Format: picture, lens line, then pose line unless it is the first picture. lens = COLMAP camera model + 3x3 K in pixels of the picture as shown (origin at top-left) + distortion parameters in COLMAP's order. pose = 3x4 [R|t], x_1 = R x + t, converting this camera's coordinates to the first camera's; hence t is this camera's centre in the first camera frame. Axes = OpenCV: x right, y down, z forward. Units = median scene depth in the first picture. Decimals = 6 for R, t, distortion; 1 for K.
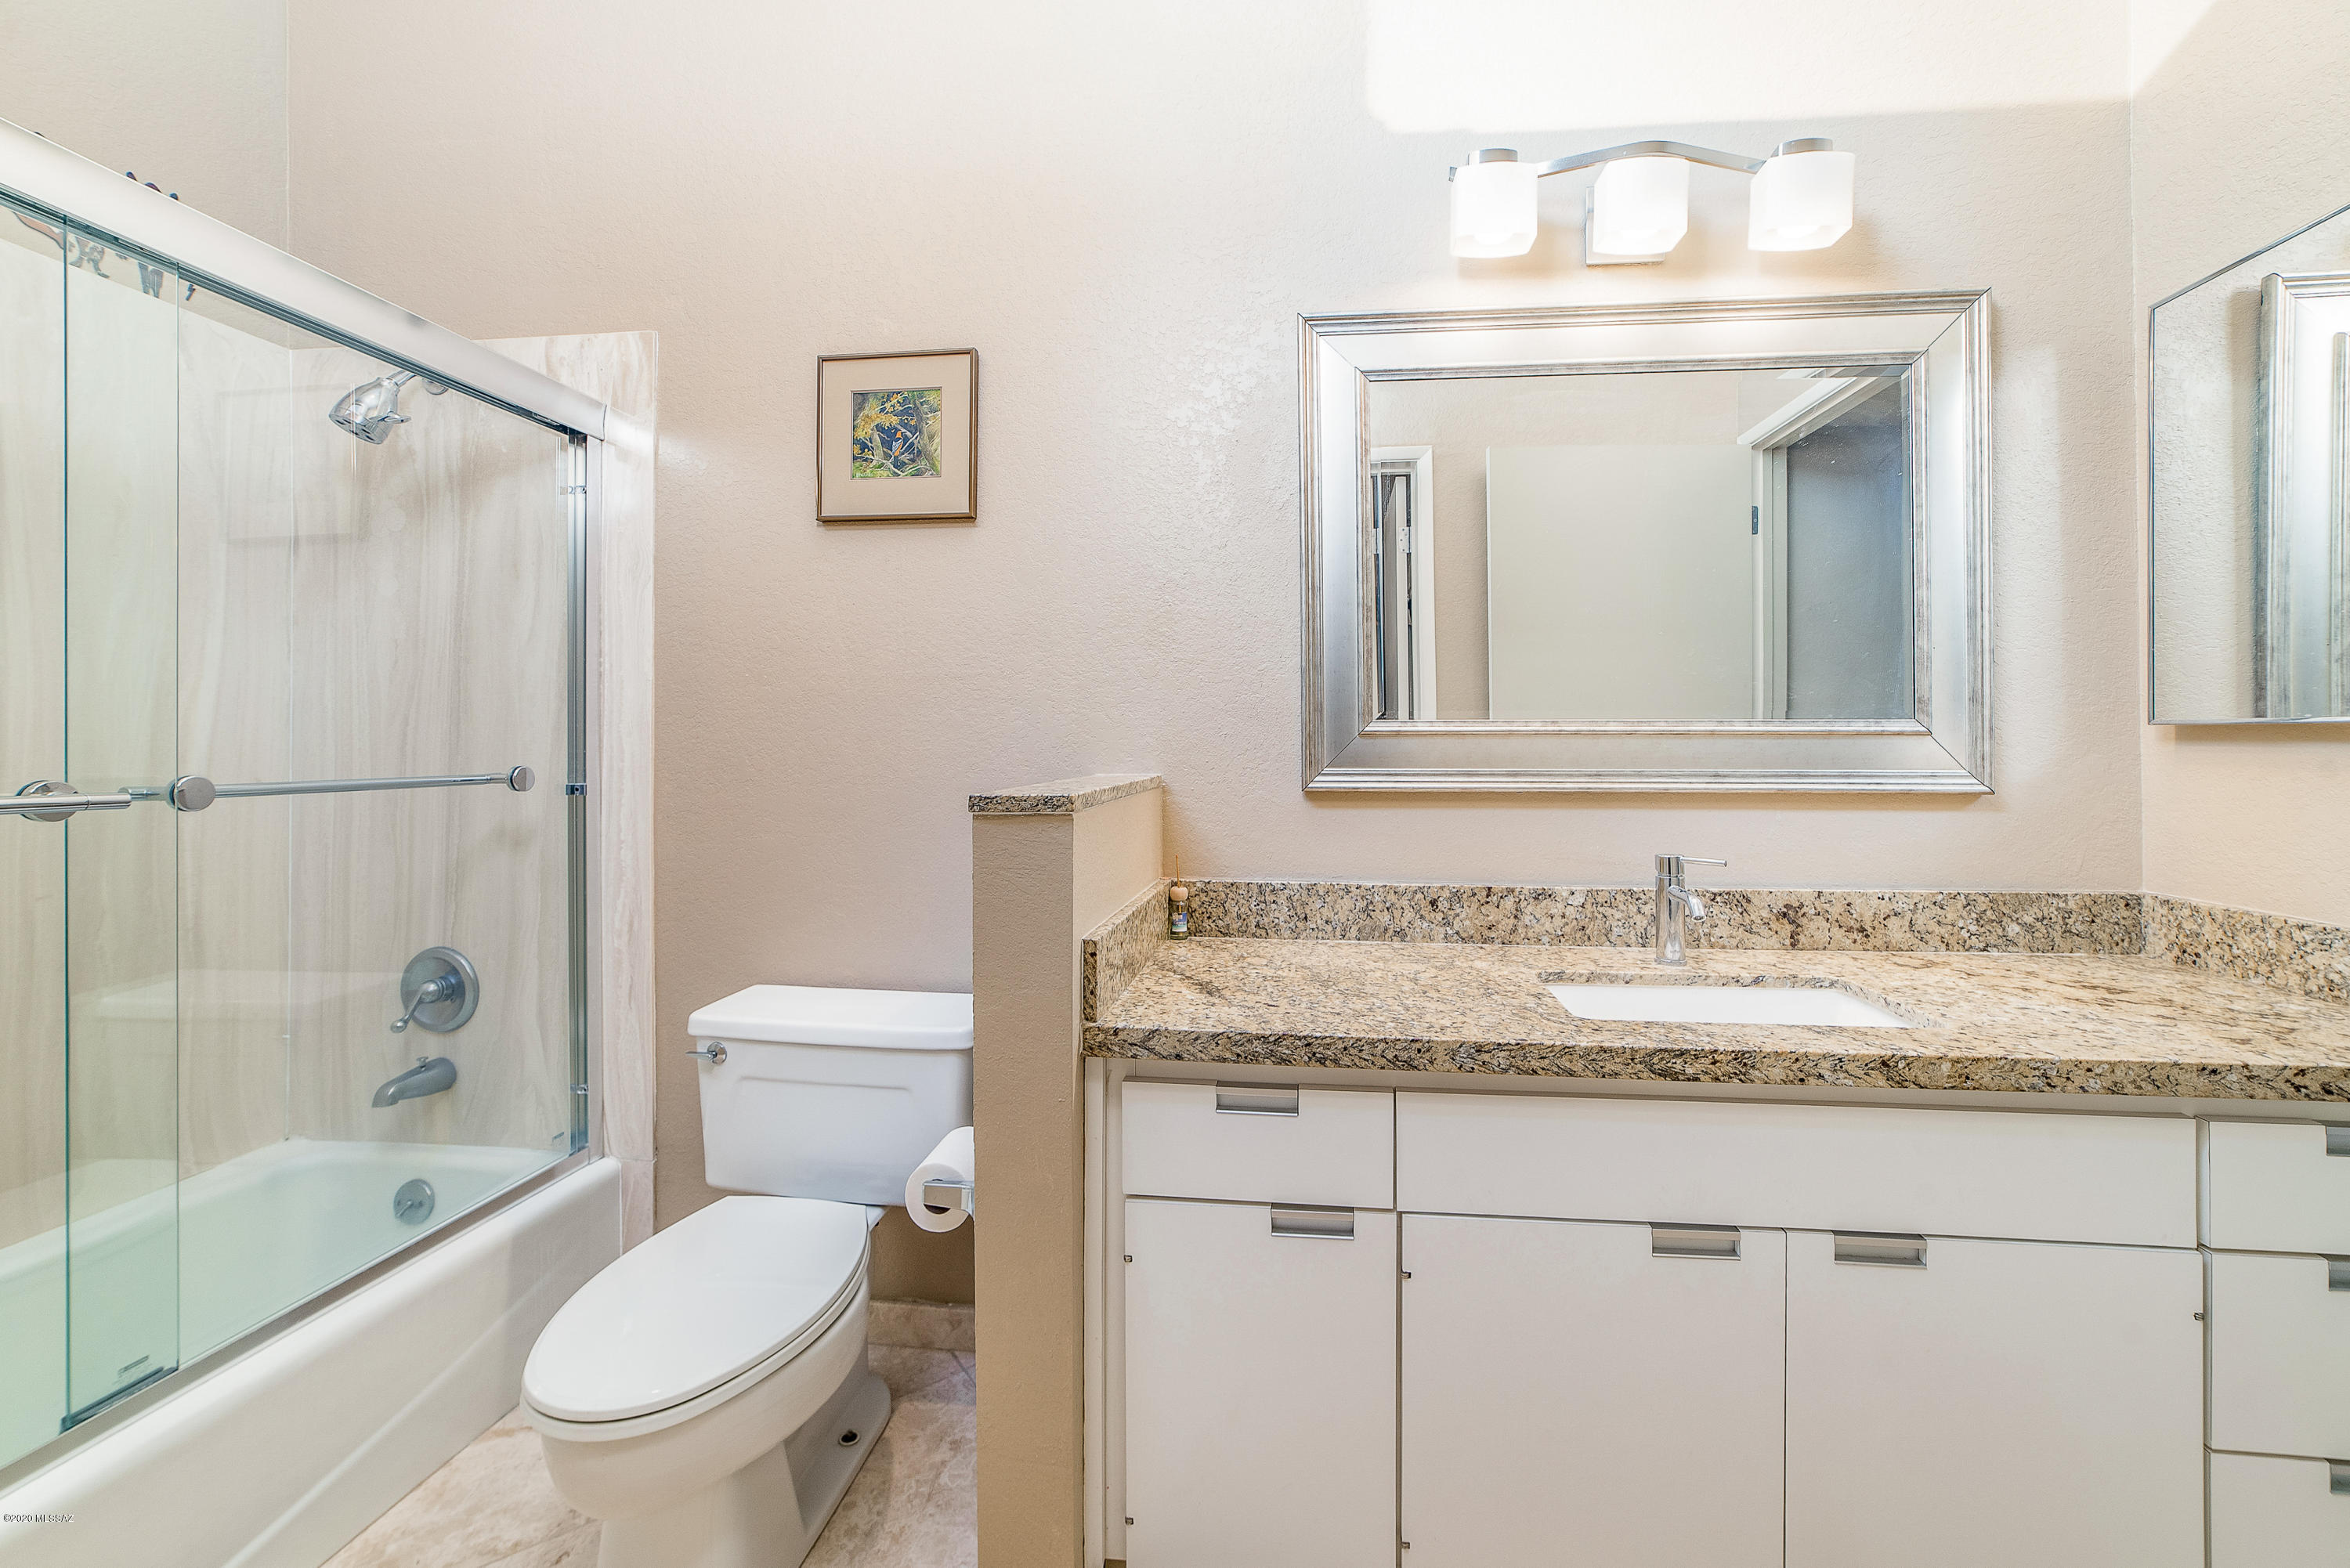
lens RADIAL K [[960.6, 0, 1181.7], [0, 960.6, 742.0], [0, 0, 1]] dist [-0.002986, 0.000484]
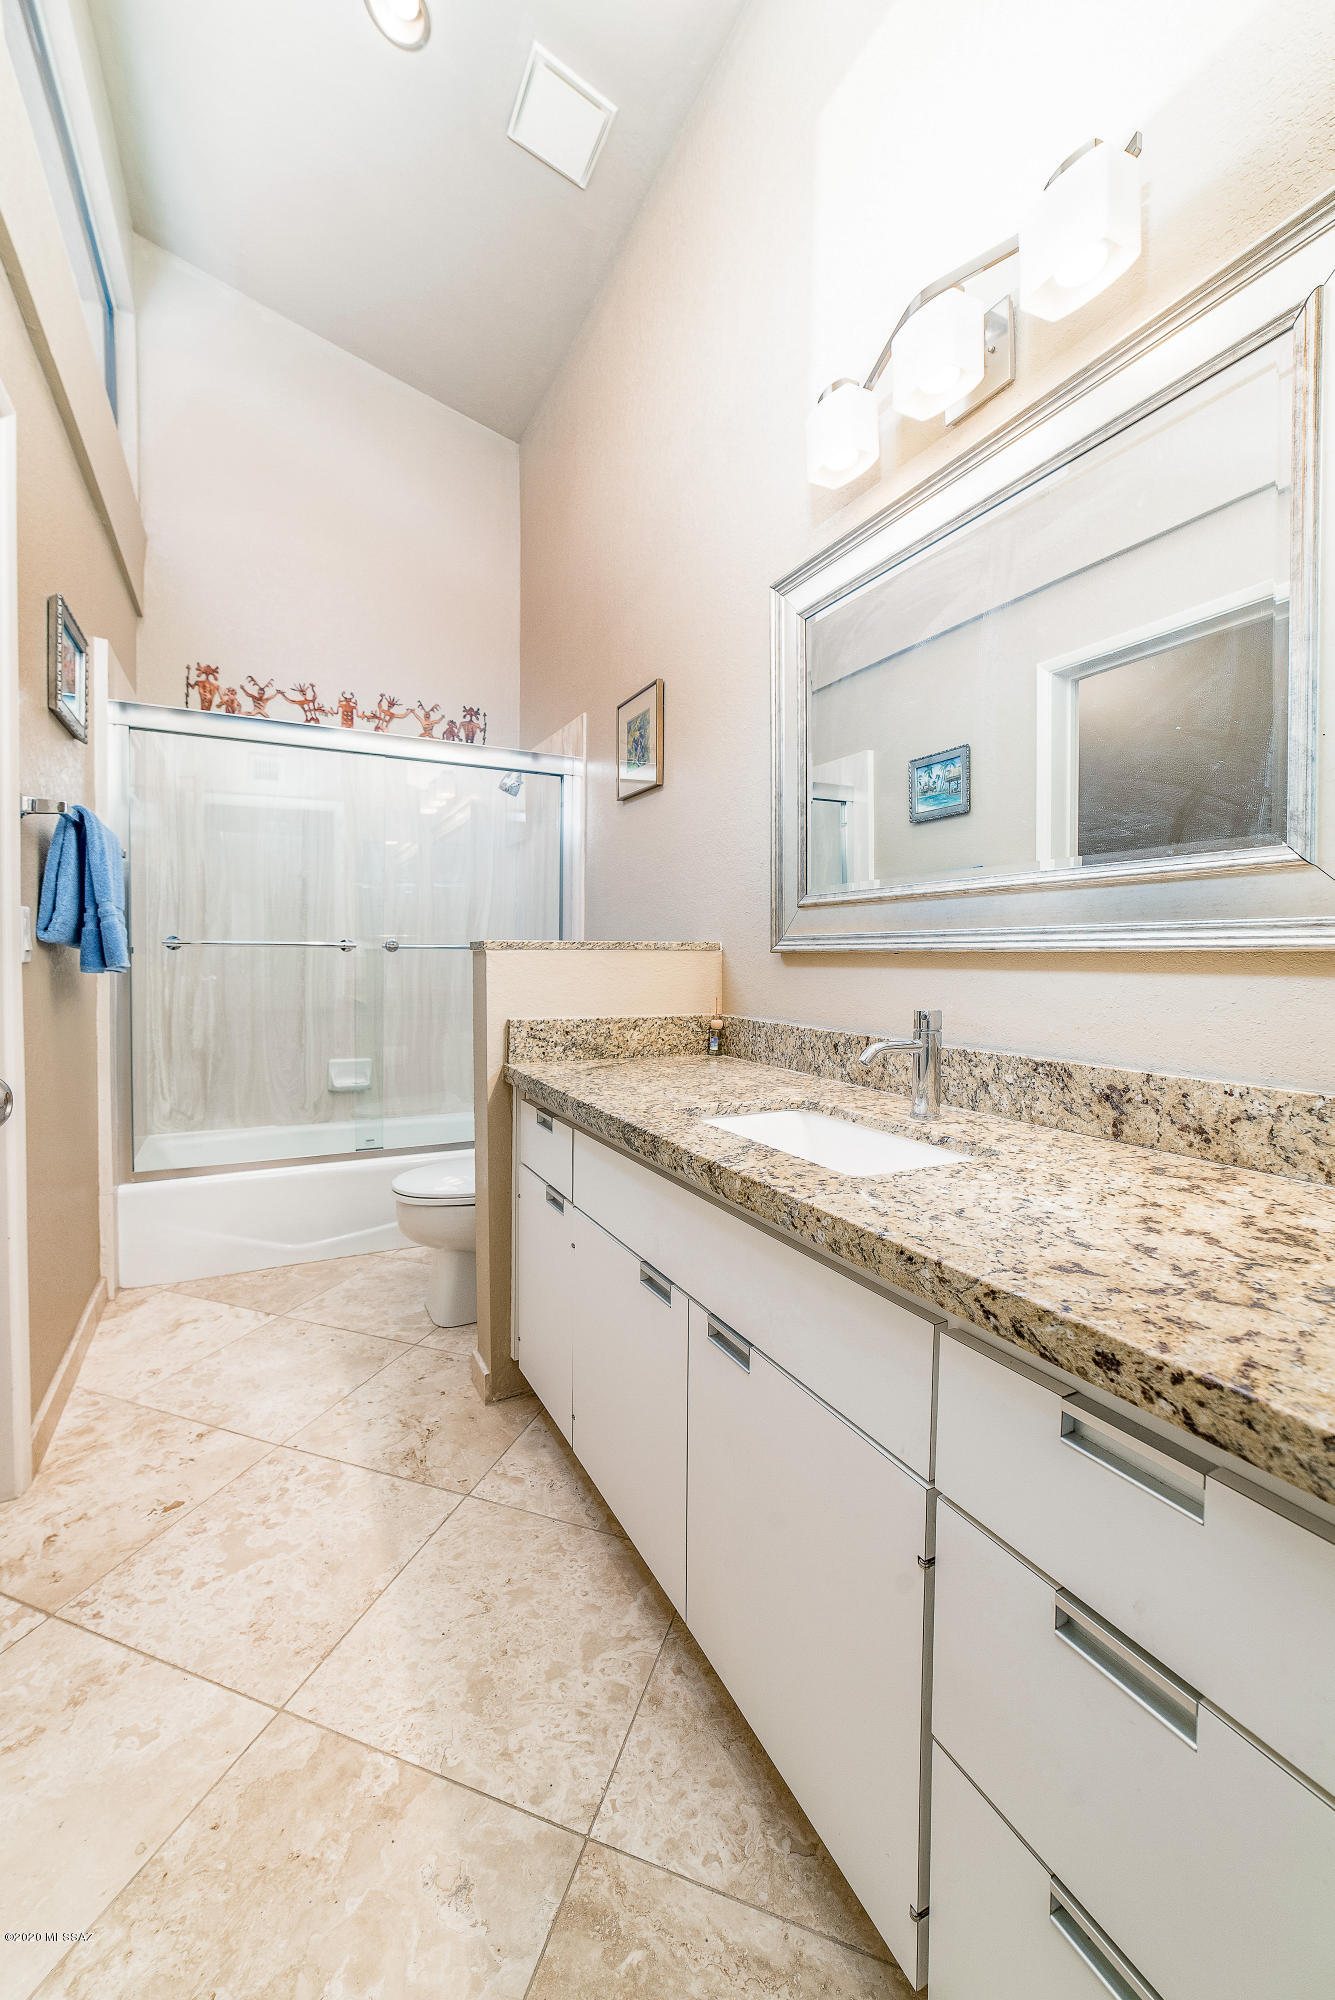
lens RADIAL K [[817.6, 0, 694.5], [0, 817.6, 966.6], [0, 0, 1]] dist [-0.002986, 0.000484]
pose [[0.551784, 0.012254, -0.833897, 1.023111], [-0.003588, 0.999918, 0.012320, 0.059026], [0.833979, -0.003805, 0.551783, 0.309405]]
